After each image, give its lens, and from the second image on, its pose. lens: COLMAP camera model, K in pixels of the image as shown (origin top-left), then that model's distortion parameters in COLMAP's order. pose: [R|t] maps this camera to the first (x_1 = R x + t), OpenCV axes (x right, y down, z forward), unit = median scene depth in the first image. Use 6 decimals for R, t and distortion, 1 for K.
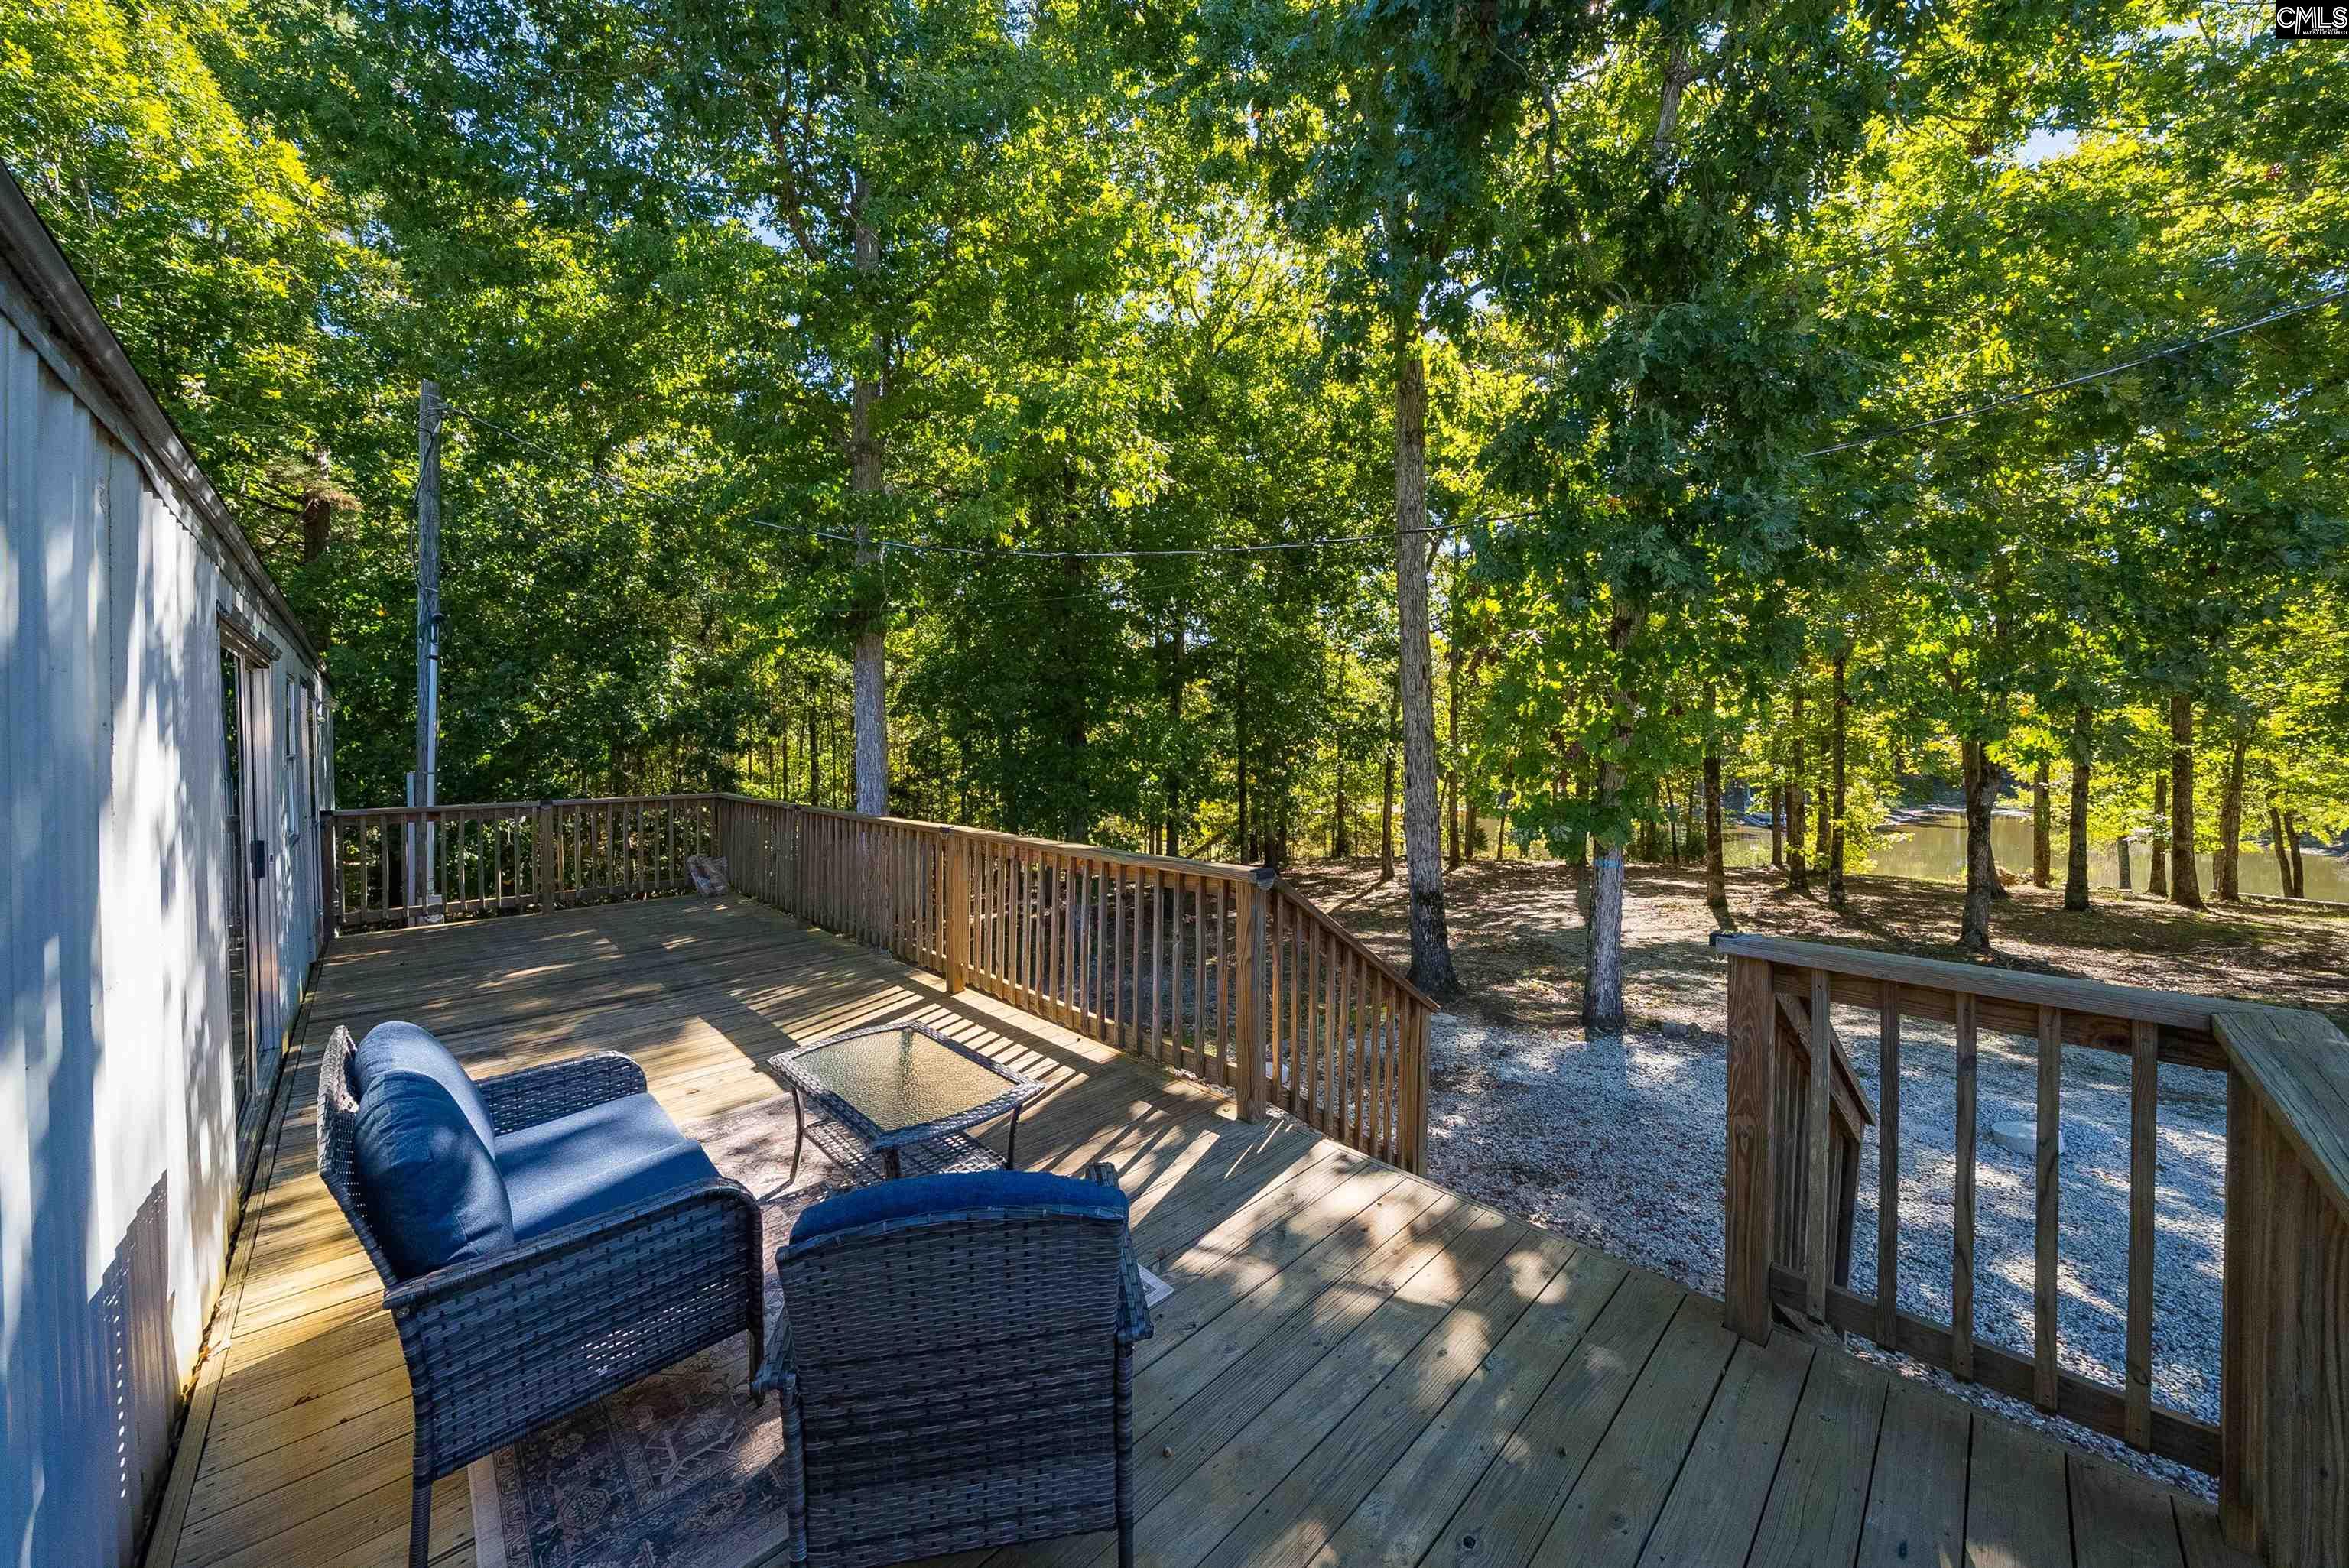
lens RADIAL K [[825.3, 0, 1151.2], [0, 825.3, 758.9], [0, 0, 1]] dist [-0.012086, -0.000031]
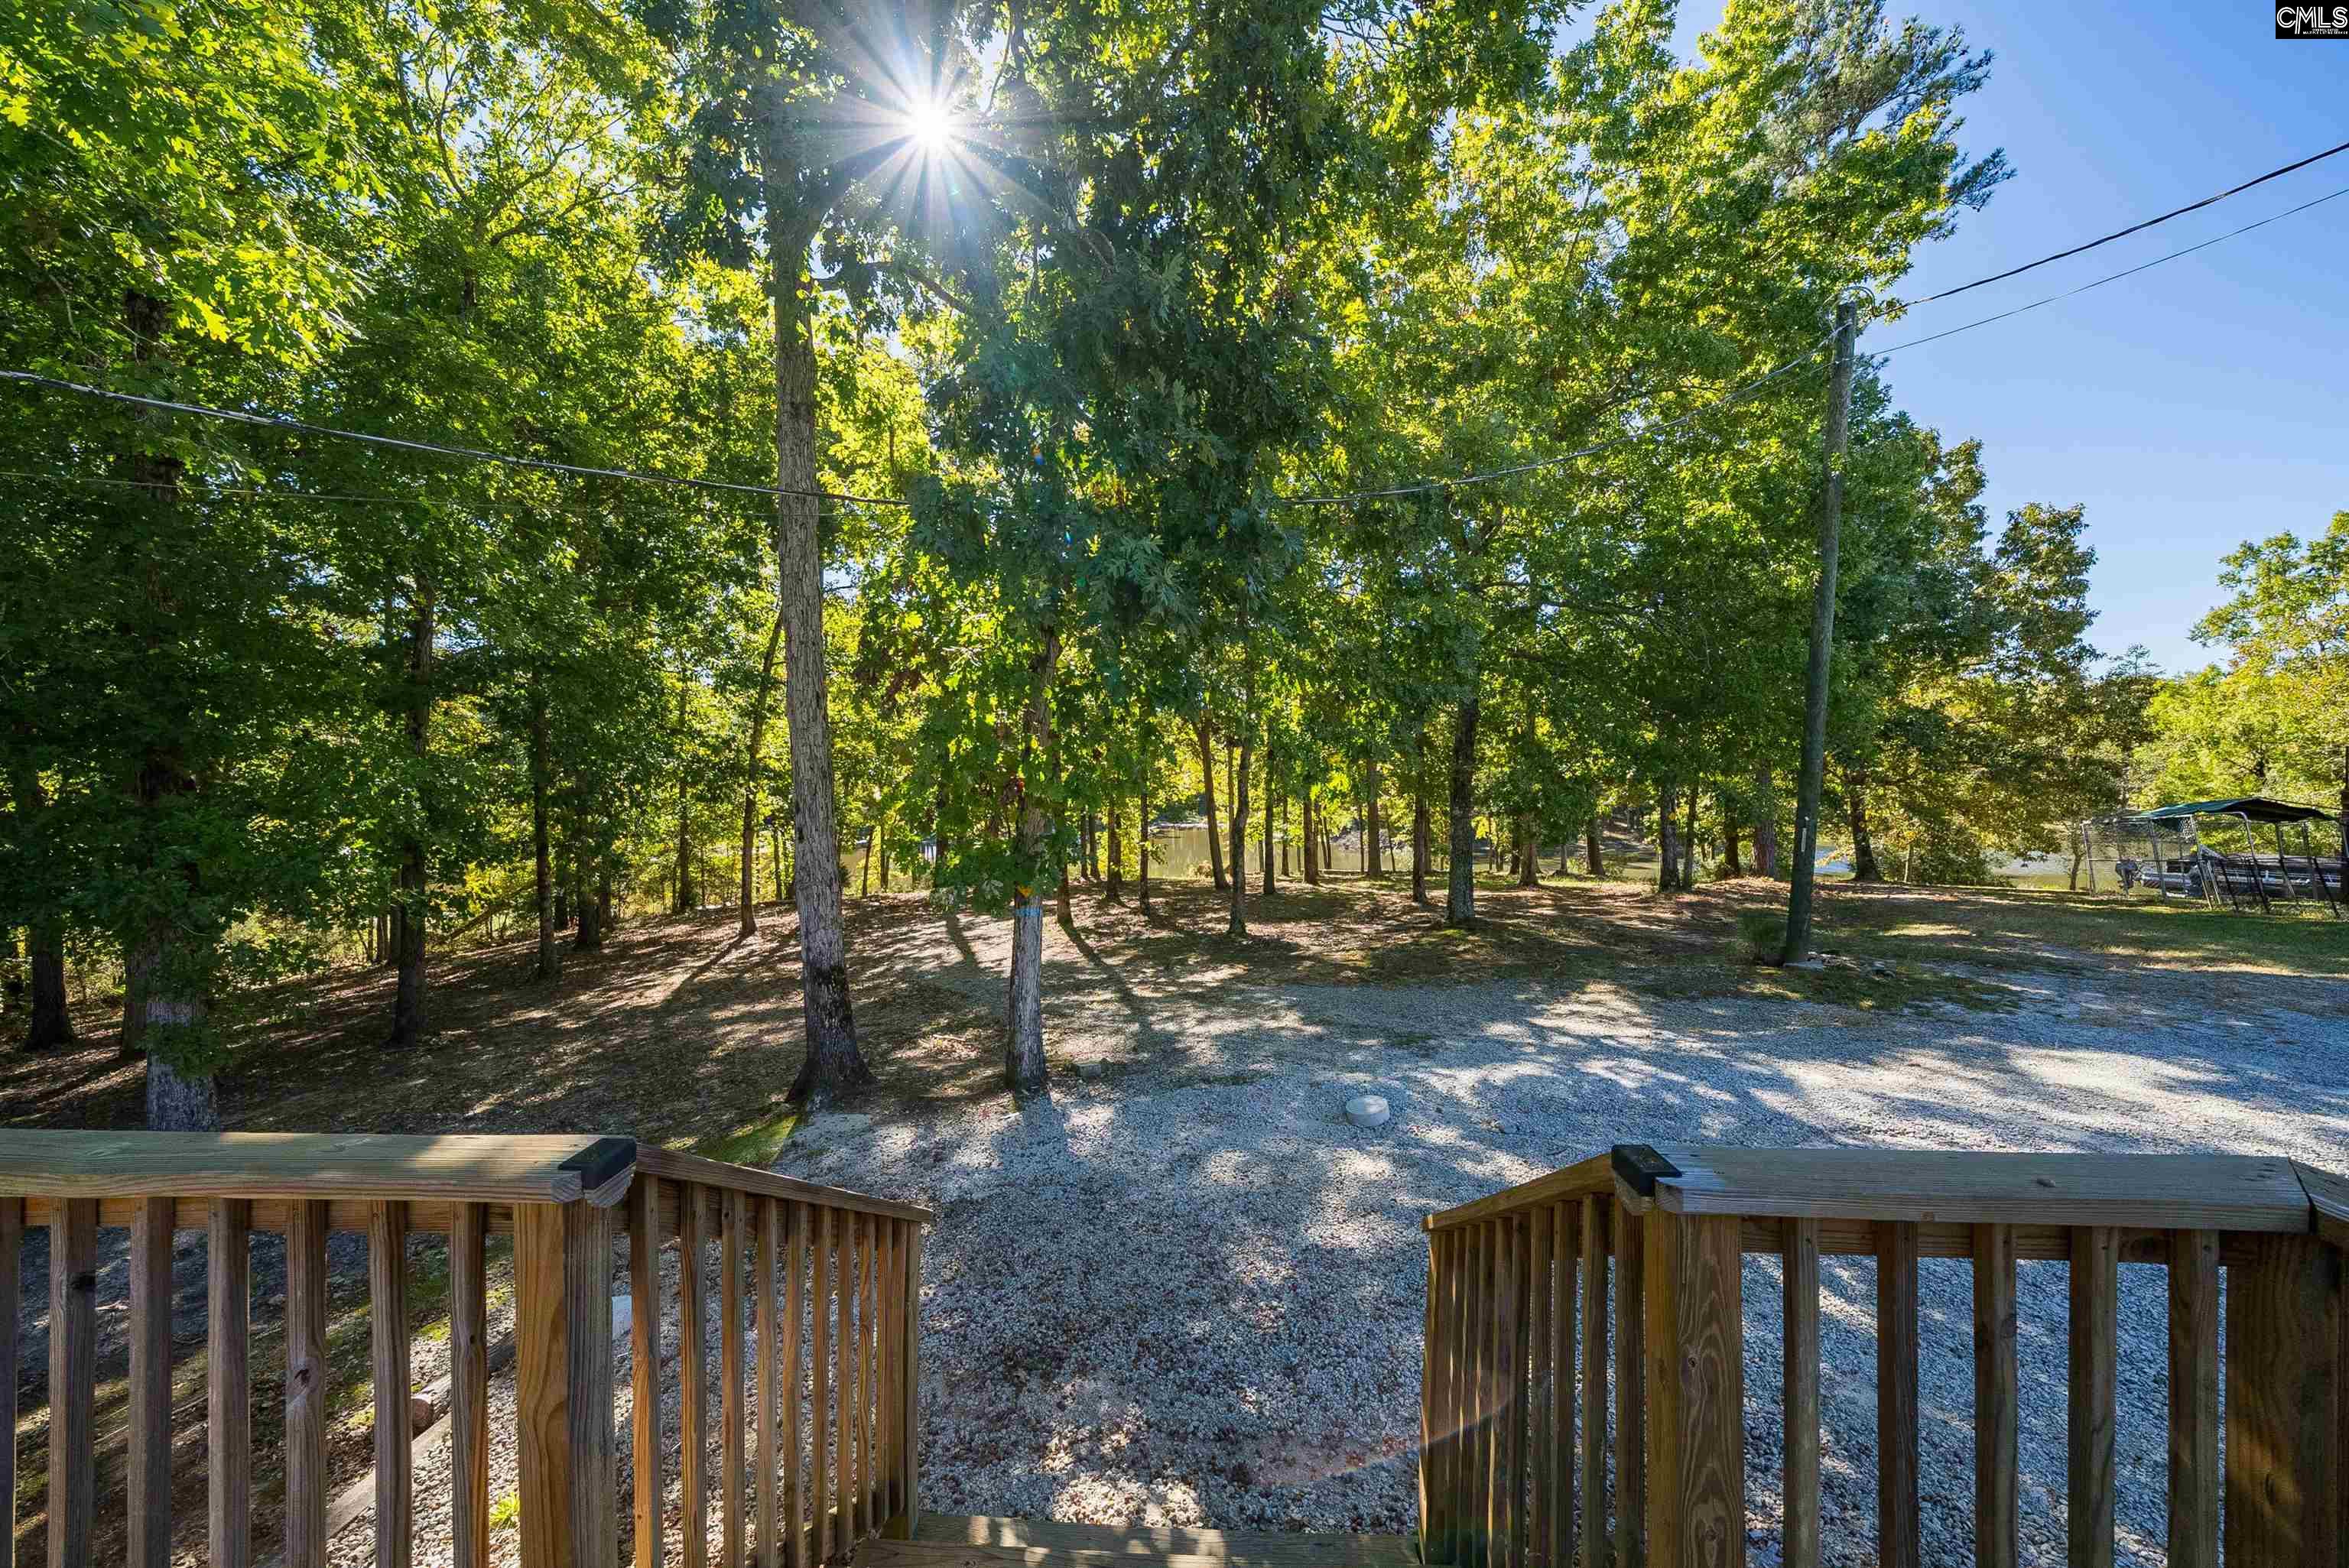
lens RADIAL K [[794.9, 0, 1170.3], [0, 794.9, 782.1], [0, 0, 1]] dist [-0.002794, -0.000209]
pose [[0.710874, -0.006200, 0.703292, 0.011884], [0.017651, 0.999803, -0.009027, -0.004737], [-0.703098, 0.018831, 0.710844, 0.099856]]
